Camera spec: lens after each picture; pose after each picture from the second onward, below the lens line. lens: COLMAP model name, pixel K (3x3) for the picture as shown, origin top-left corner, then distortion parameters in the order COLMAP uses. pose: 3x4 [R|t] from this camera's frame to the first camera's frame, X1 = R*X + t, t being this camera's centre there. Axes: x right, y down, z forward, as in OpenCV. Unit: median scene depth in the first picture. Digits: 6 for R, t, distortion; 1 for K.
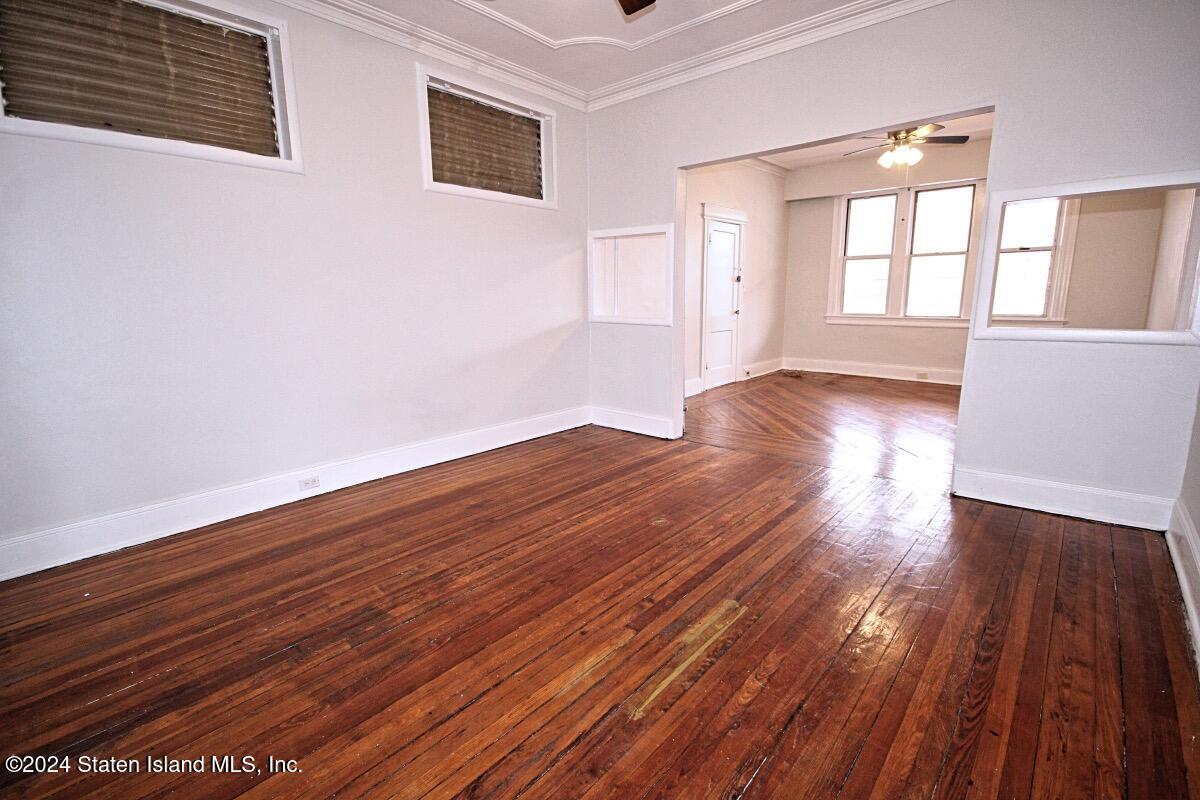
lens RADIAL K [[551.8, 0, 600.0], [0, 551.8, 400.0], [0, 0, 1]] dist [0.004335, 0.000472]
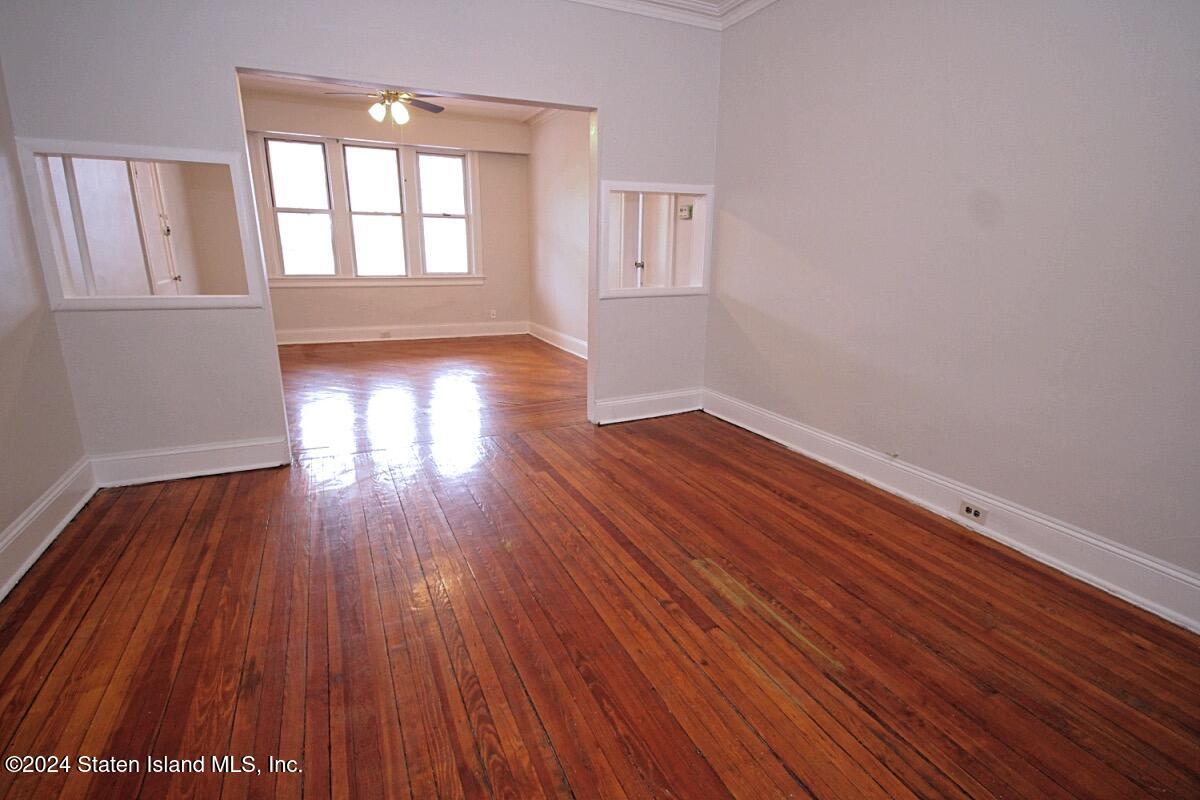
lens RADIAL K [[577.8, 0, 600.0], [0, 577.8, 400.0], [0, 0, 1]] dist [0.003007, 0.000435]
pose [[0.397054, -0.220549, 0.890902, -0.673375], [0.155538, 0.972827, 0.171510, -0.141774], [-0.904520, 0.070470, 0.420568, 0.592698]]
